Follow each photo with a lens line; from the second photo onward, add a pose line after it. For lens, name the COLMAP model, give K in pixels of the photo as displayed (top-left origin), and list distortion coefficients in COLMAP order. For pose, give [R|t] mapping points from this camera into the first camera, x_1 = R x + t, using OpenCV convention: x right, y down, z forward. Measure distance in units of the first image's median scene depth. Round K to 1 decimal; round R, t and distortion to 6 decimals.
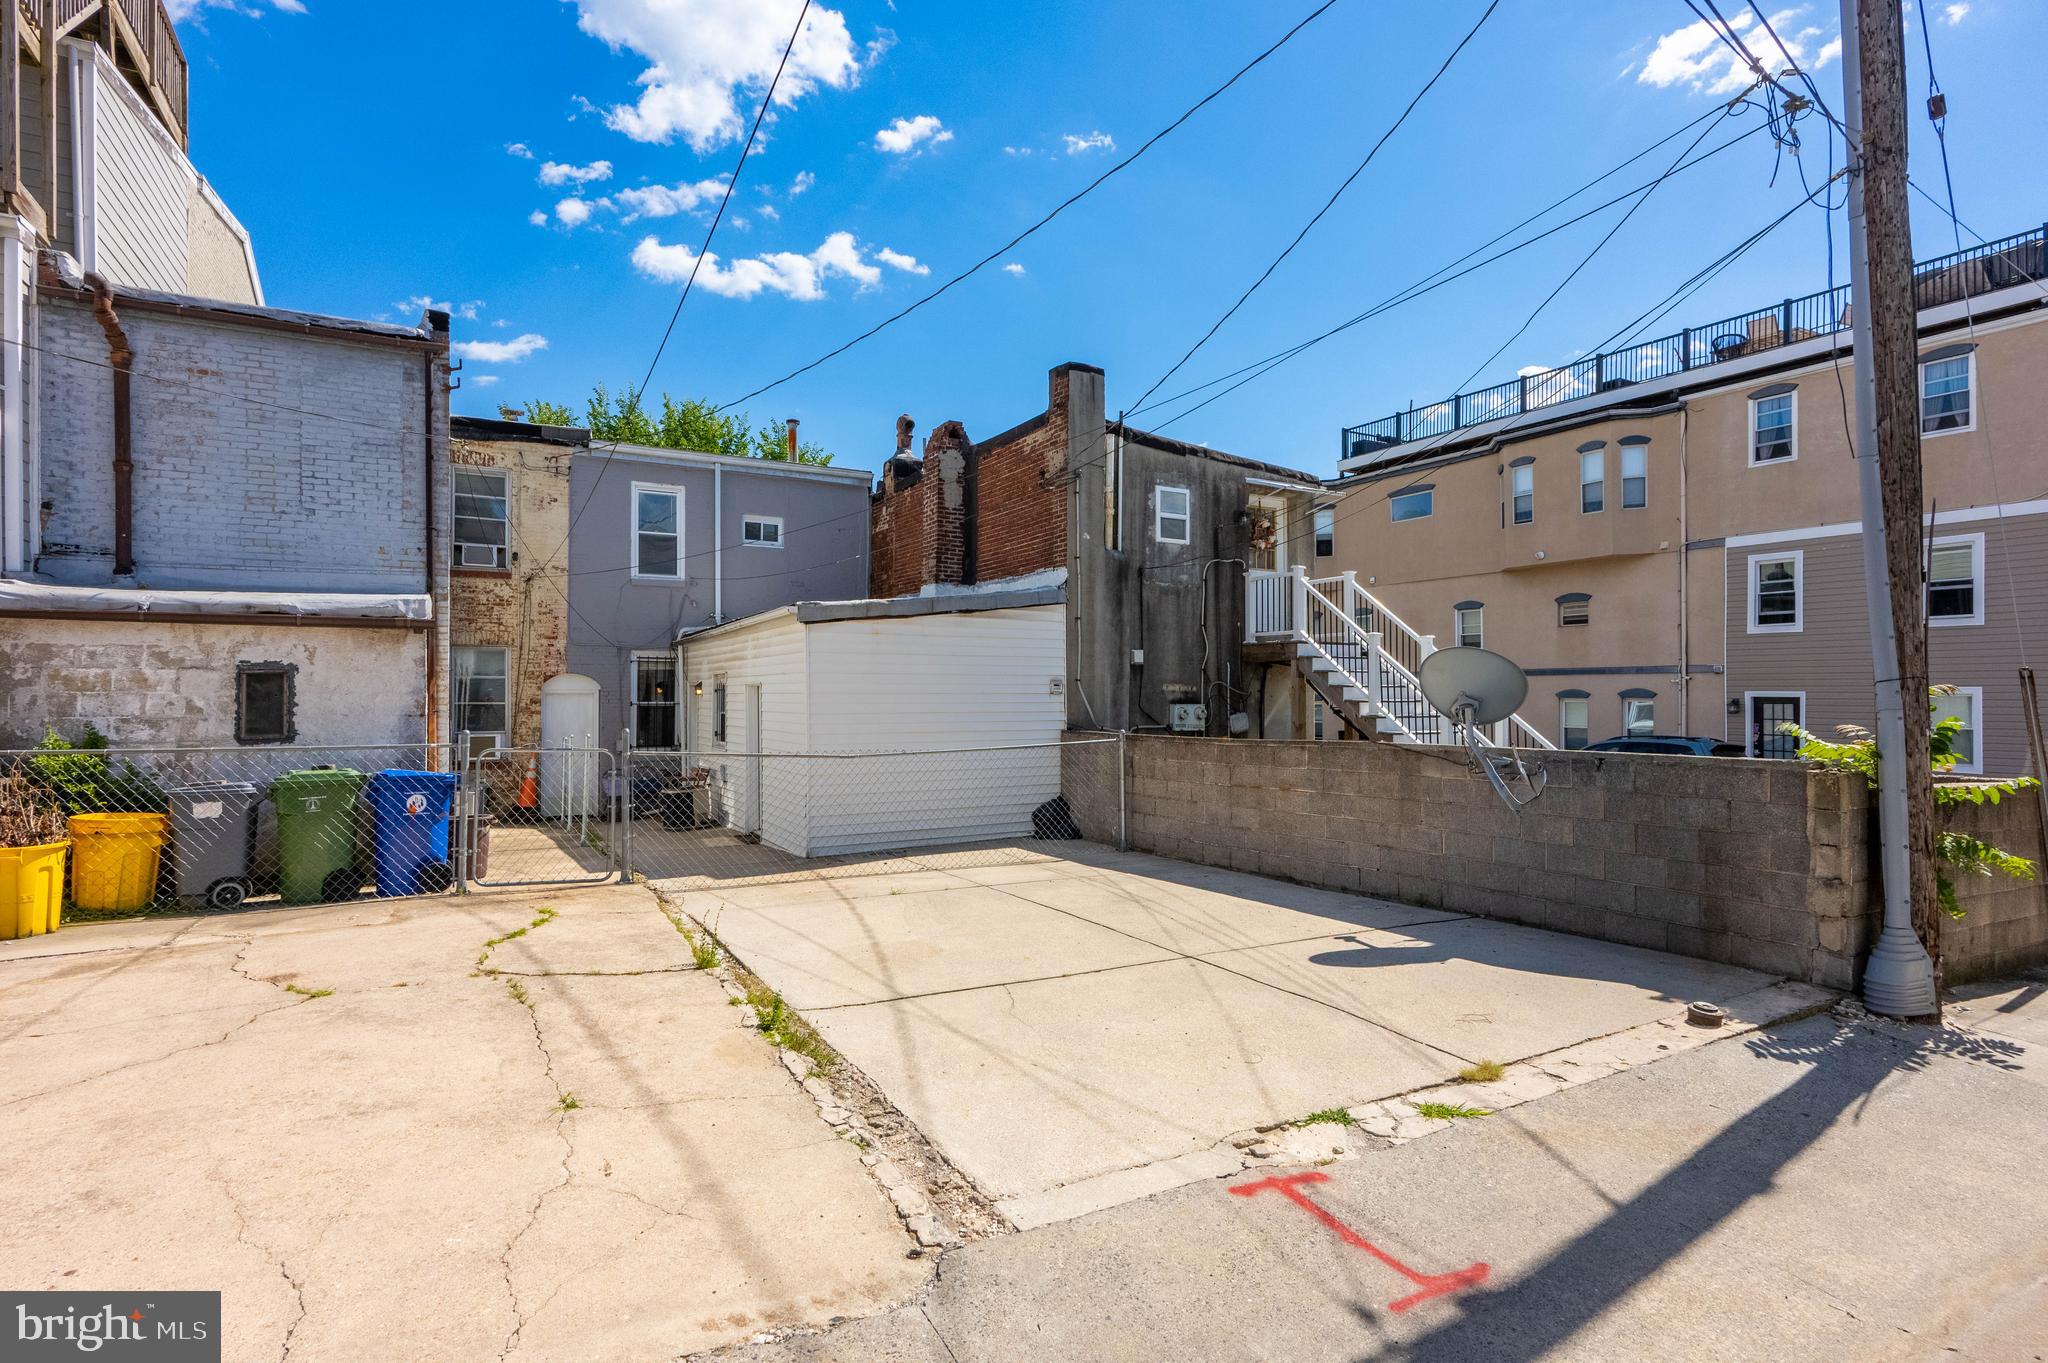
lens RADIAL K [[1014.6, 0, 1048.3], [0, 1014.6, 690.5], [0, 0, 1]] dist [-0.003350, 0.005518]
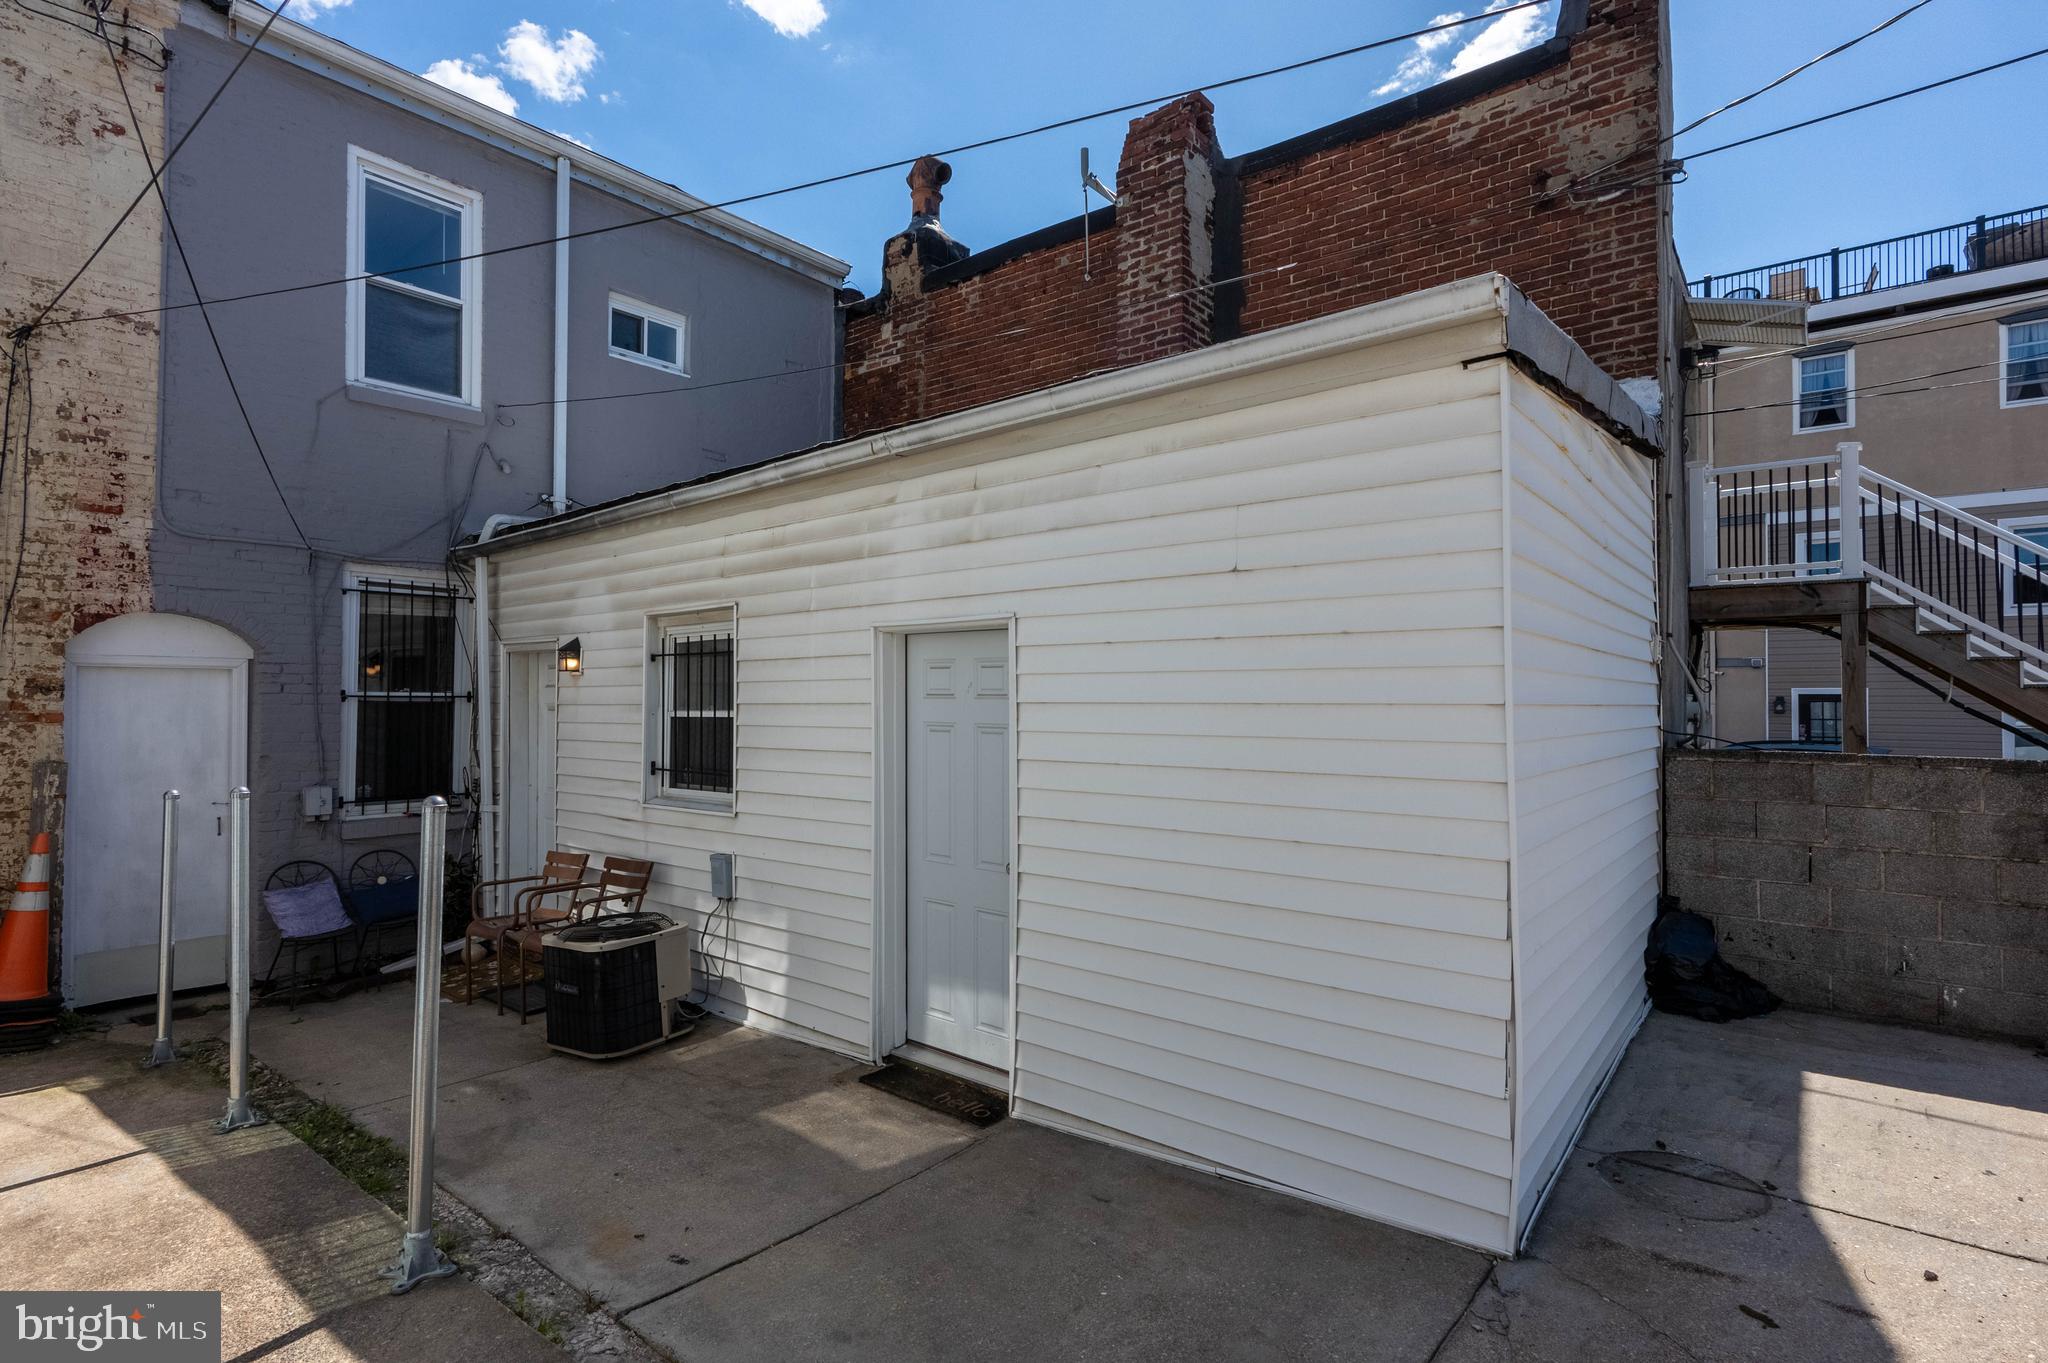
lens RADIAL K [[1014.6, 0, 1048.3], [0, 1014.6, 690.5], [0, 0, 1]] dist [-0.003350, 0.005518]
pose [[0.934426, 0.004498, 0.356129, -0.395079], [-0.002122, 0.999973, -0.007060, 0.017899], [-0.356151, 0.005842, 0.934410, 0.706494]]
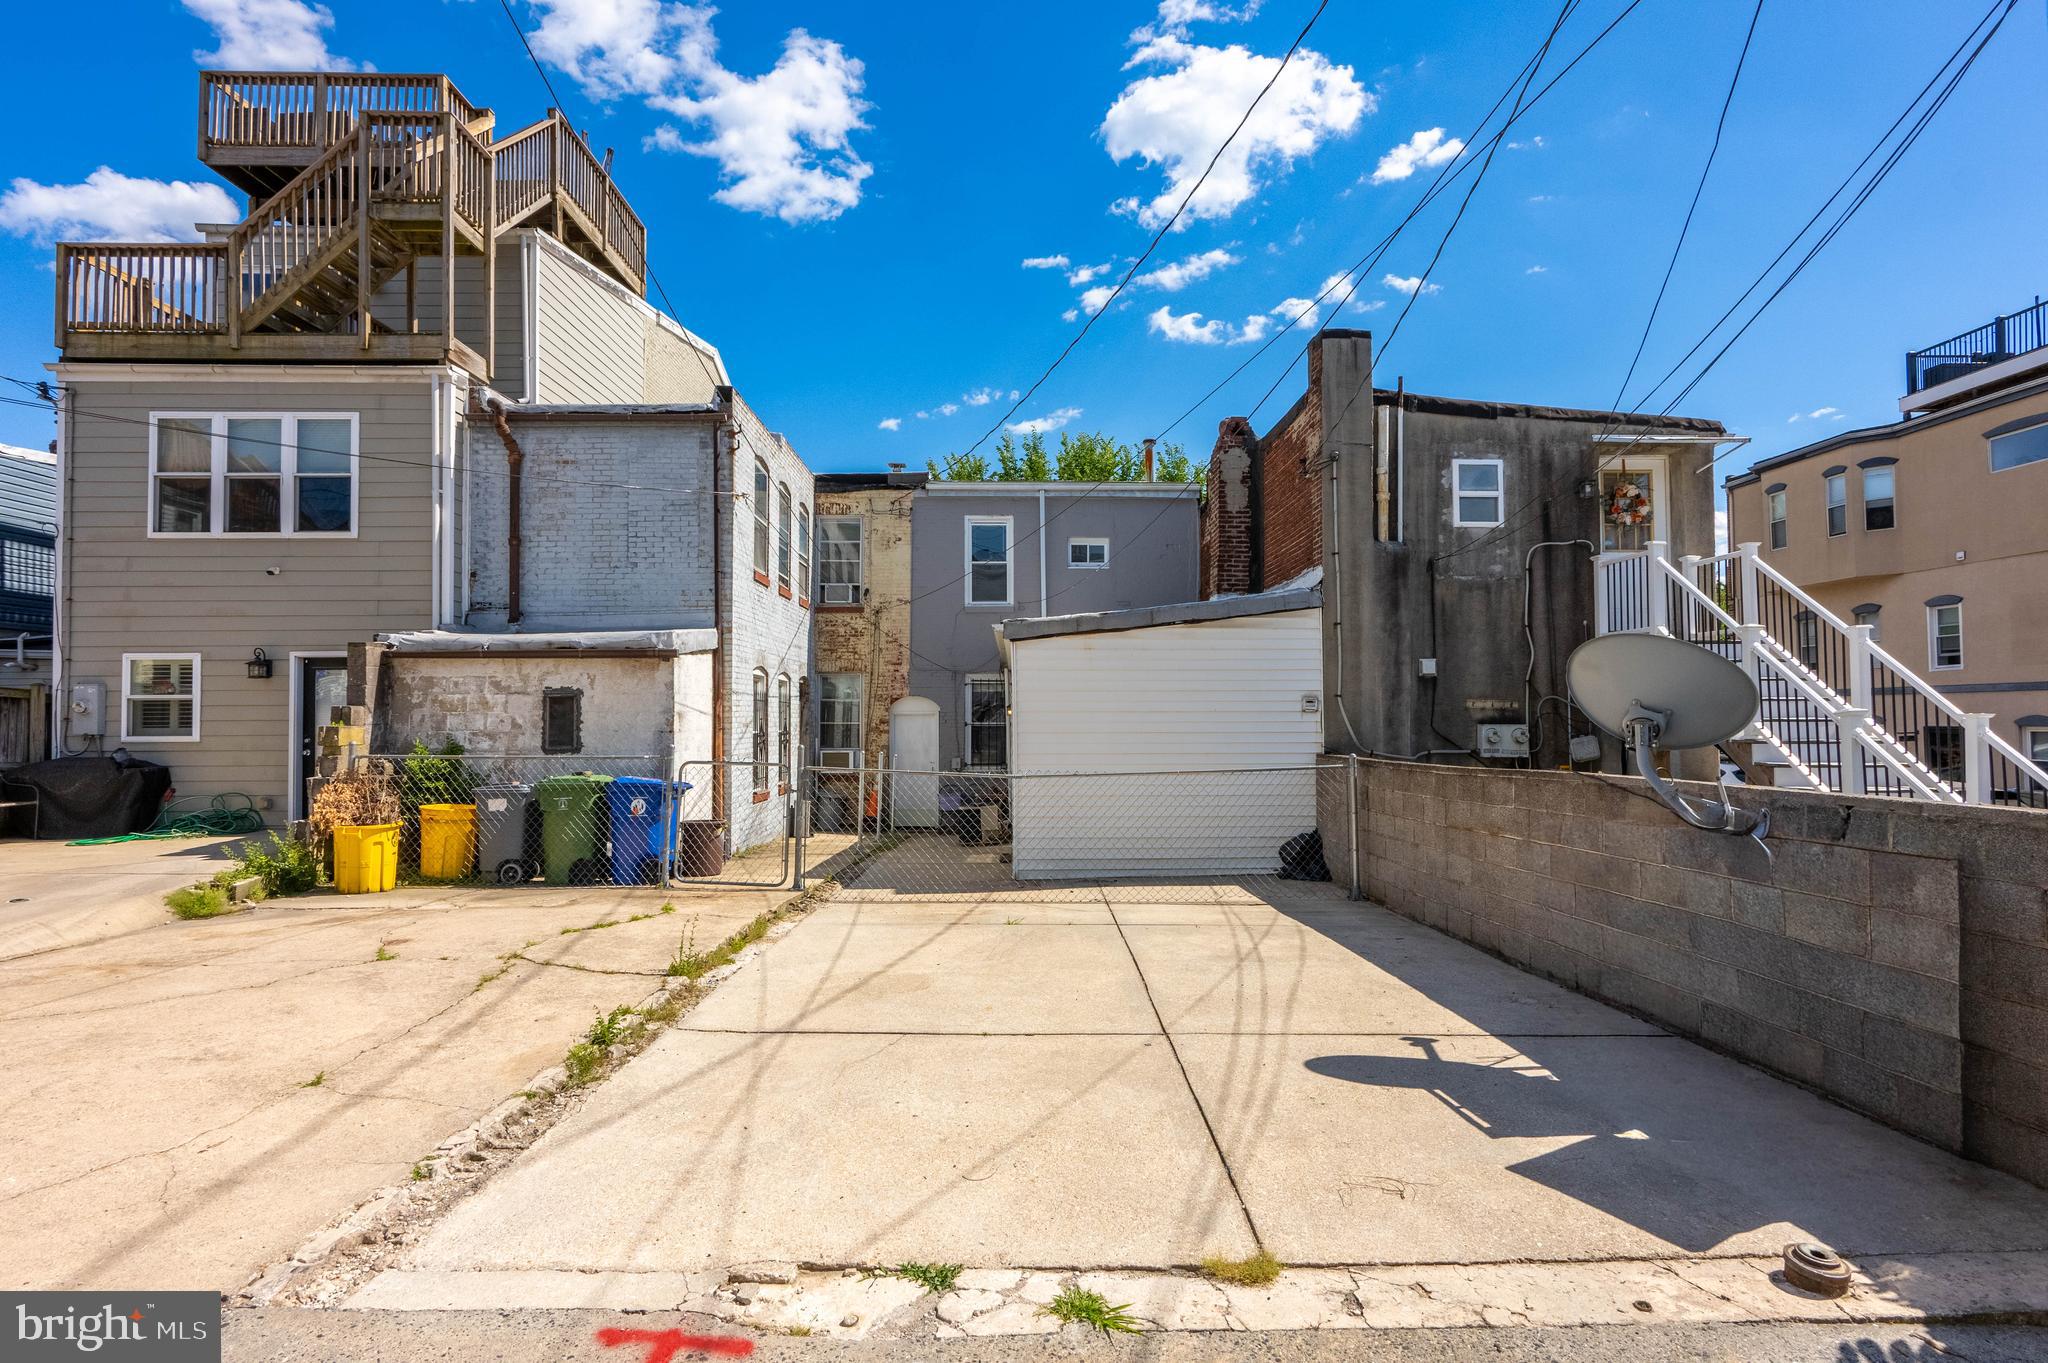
lens RADIAL K [[1023.9, 0, 1033.6], [0, 1023.9, 689.3], [0, 0, 1]] dist [-0.000115, 0.001350]
pose [[0.877032, -0.015381, -0.480185, 0.227516], [0.004057, 0.999689, -0.024610, 0.004773], [0.480415, 0.019636, 0.876822, 0.120898]]
